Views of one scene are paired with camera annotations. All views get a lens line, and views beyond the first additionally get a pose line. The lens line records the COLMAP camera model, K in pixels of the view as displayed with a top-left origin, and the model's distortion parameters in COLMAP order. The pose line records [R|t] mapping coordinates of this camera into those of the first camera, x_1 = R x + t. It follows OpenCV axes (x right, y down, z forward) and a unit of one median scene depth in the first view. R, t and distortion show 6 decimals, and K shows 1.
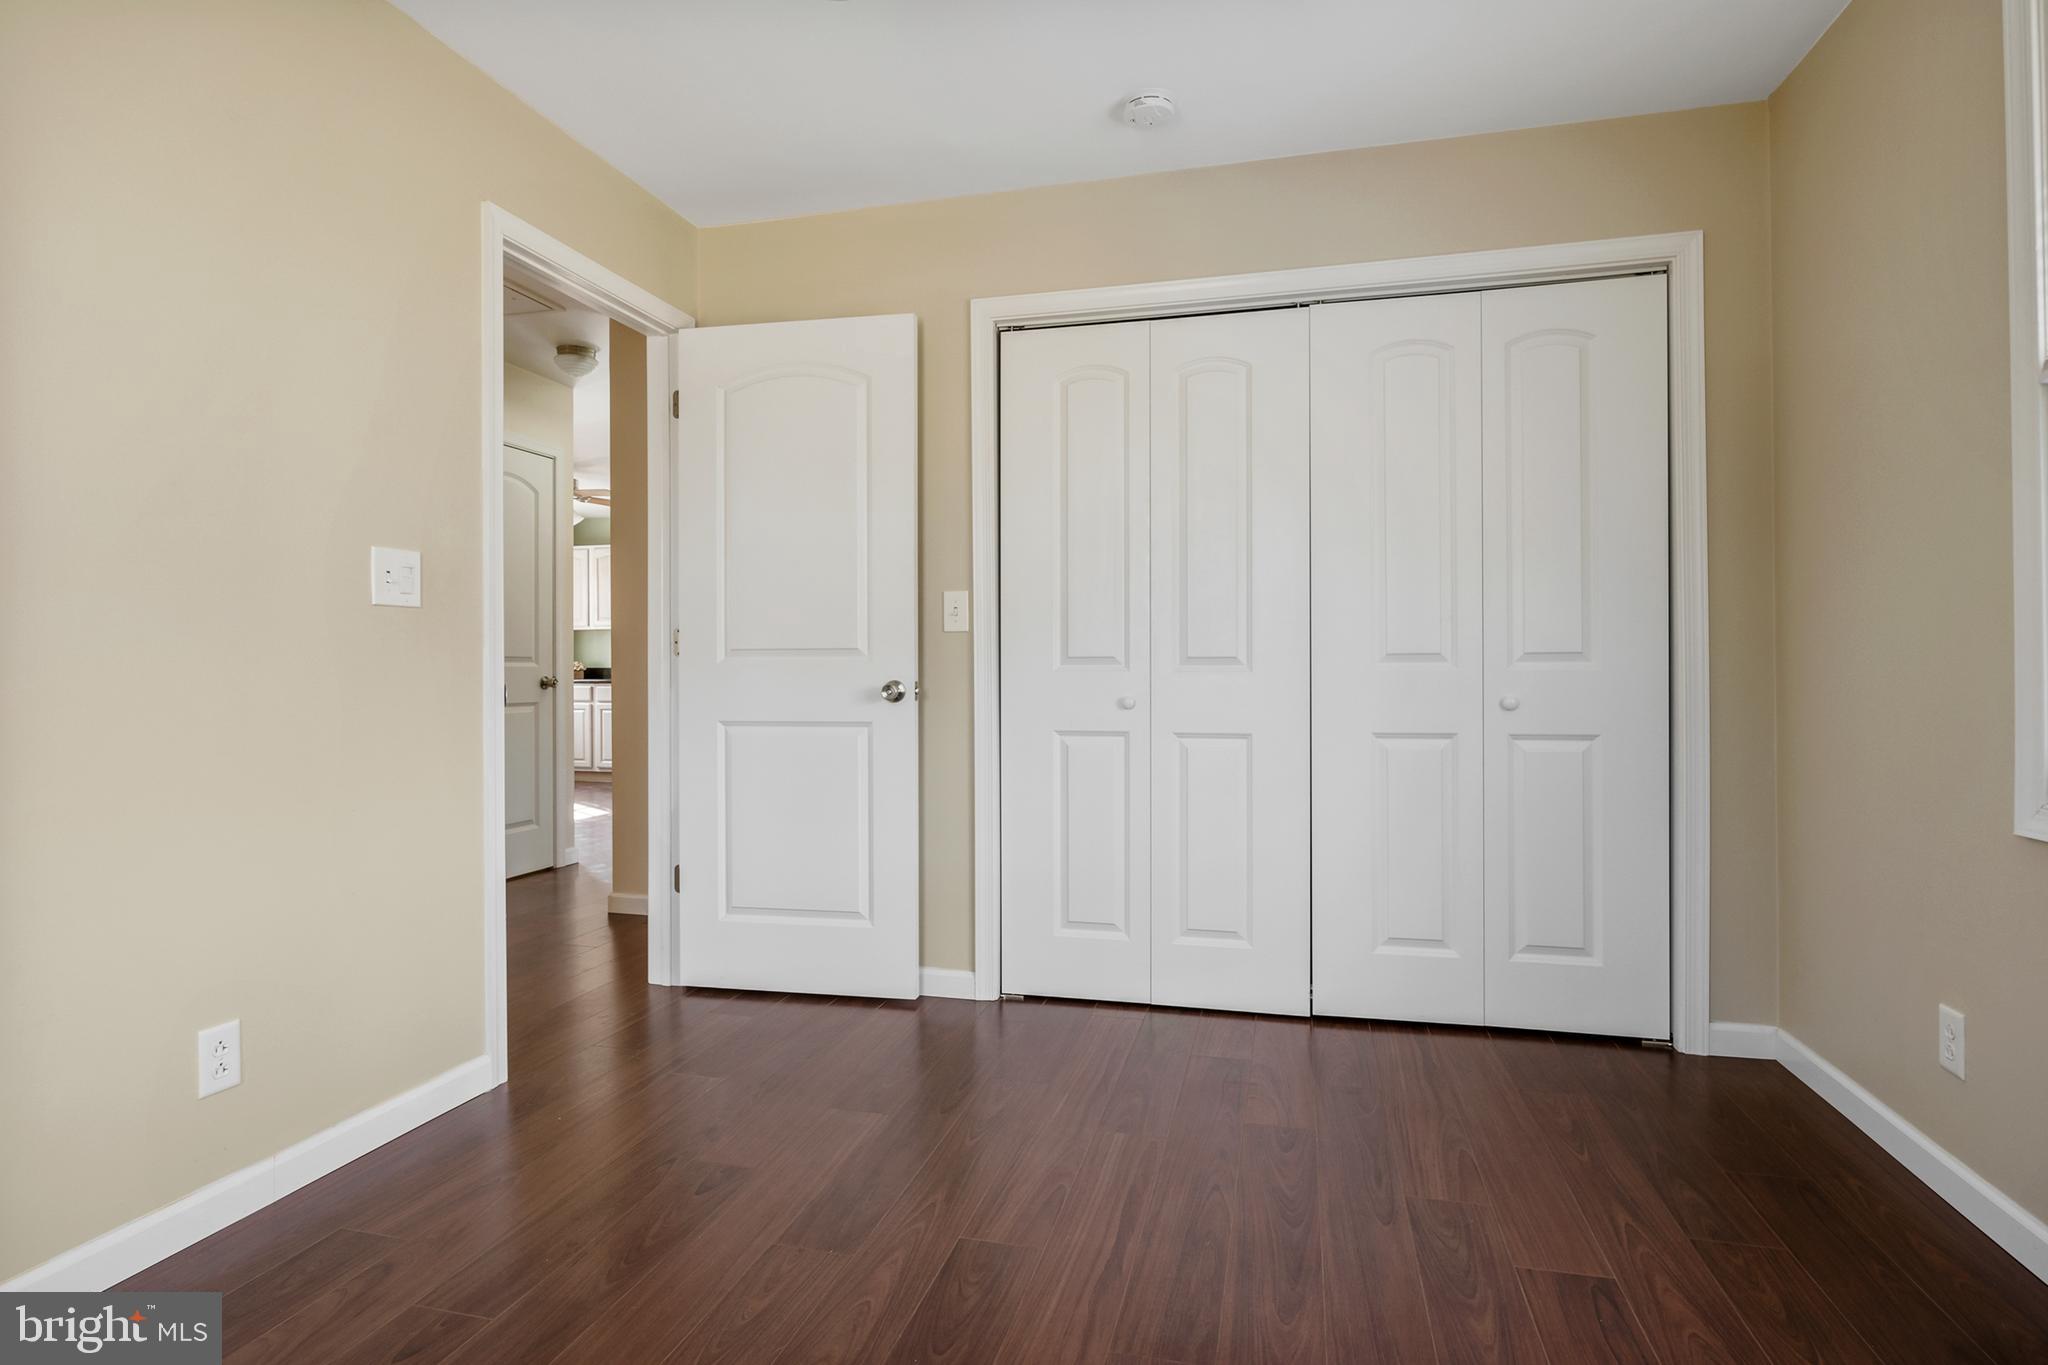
lens RADIAL K [[1073.9, 0, 1027.7], [0, 1073.9, 674.8], [0, 0, 1]] dist [-0.001116, 0.000069]
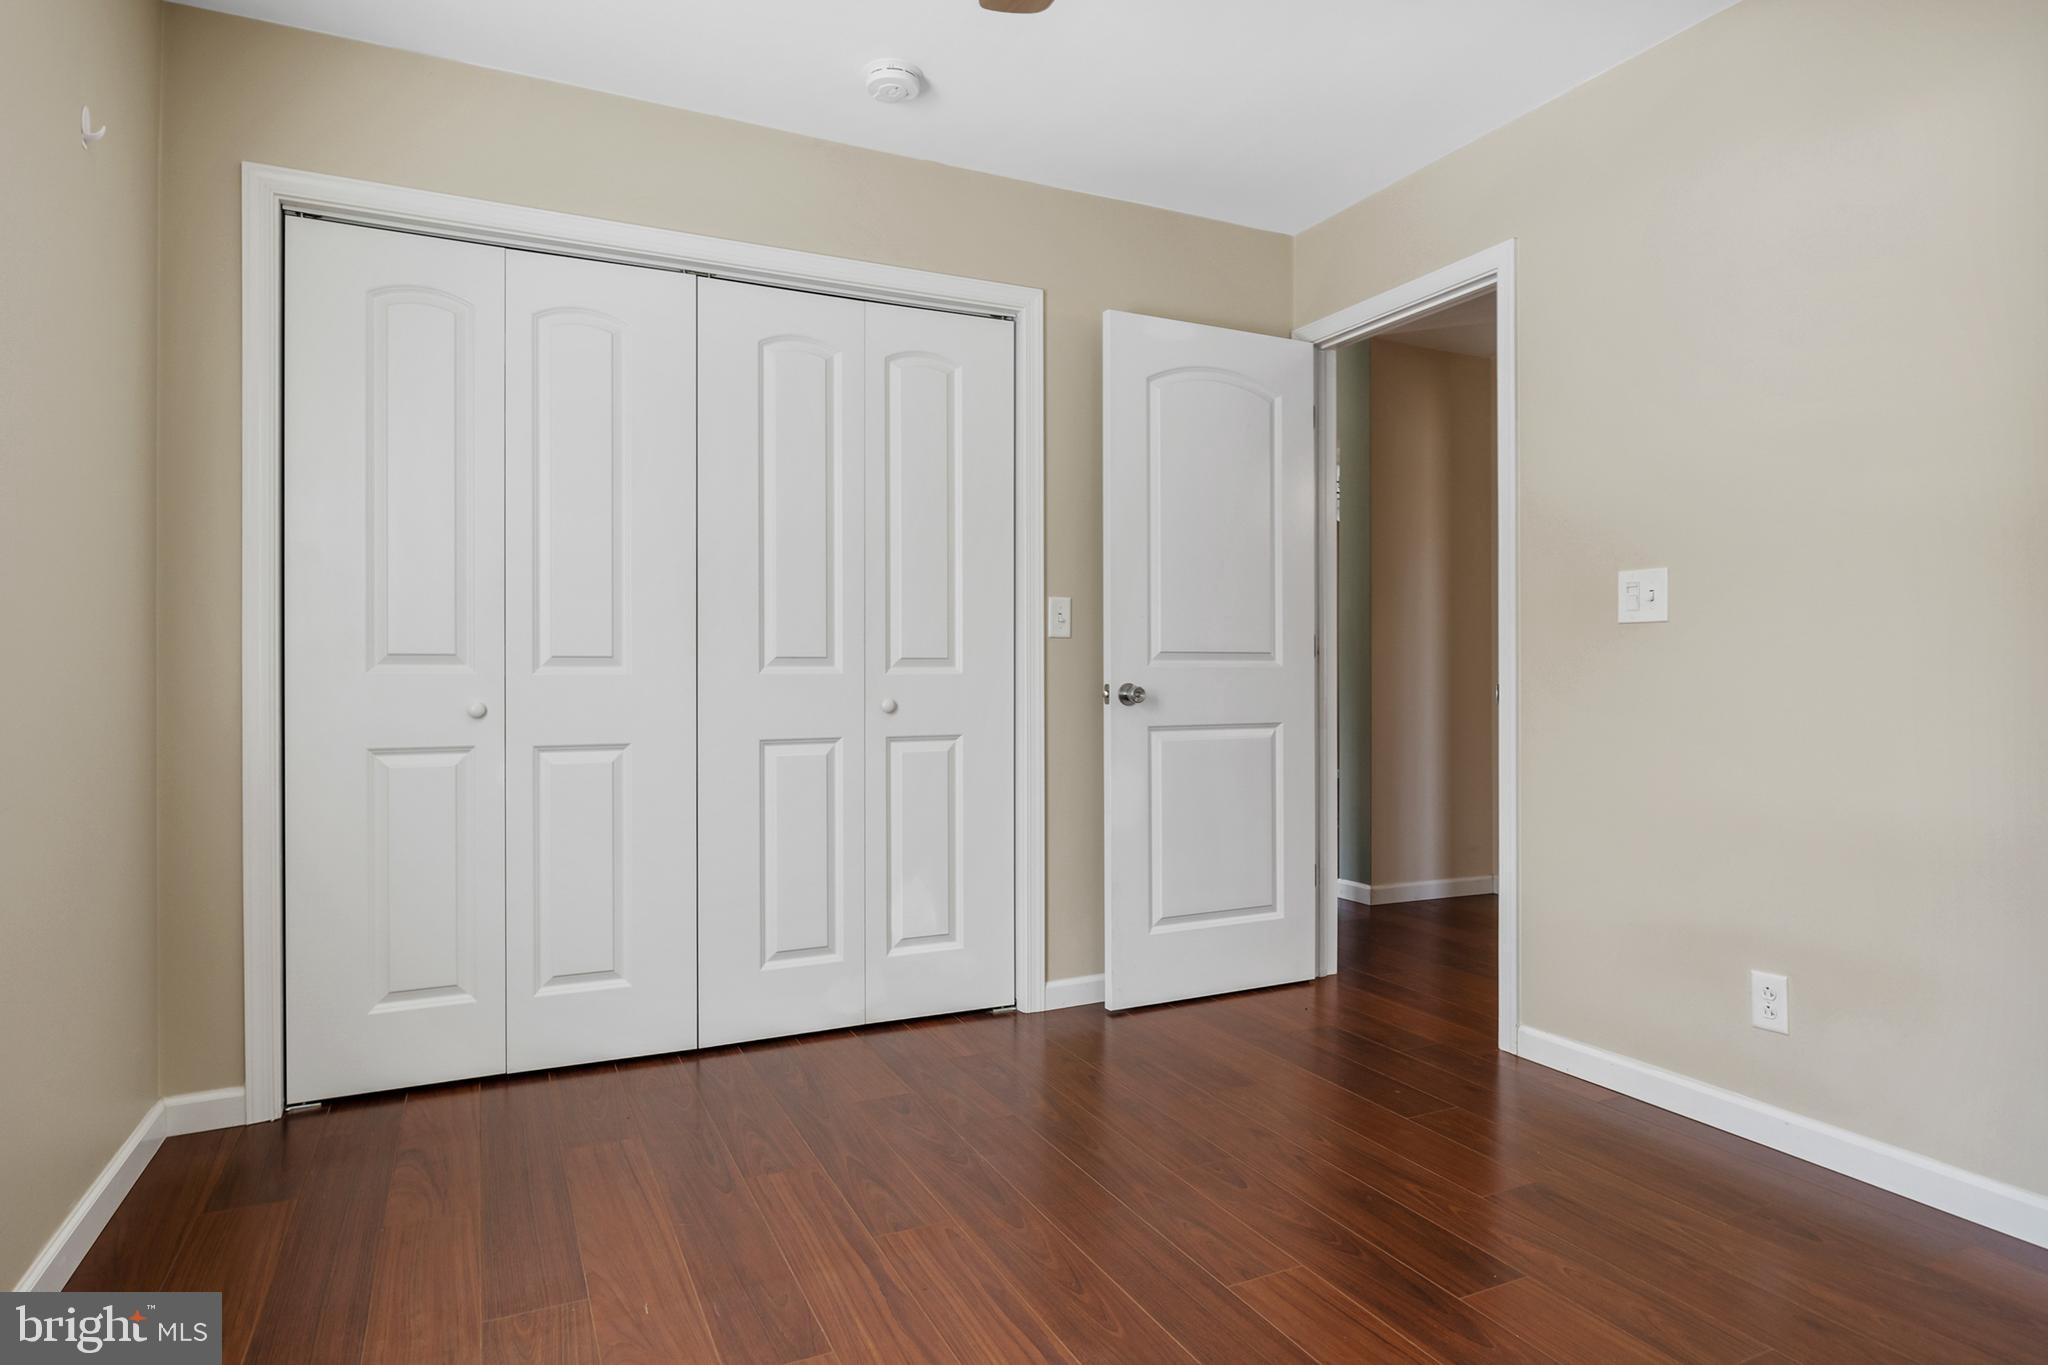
lens RADIAL K [[1145.5, 0, 1022.9], [0, 1145.5, 677.9], [0, 0, 1]] dist [0.028148, 0.001412]
pose [[0.772619, 0.004401, 0.634855, -0.154378], [-0.002190, 0.999988, -0.004266, 0.003734], [-0.634867, 0.001906, 0.772619, 0.063749]]
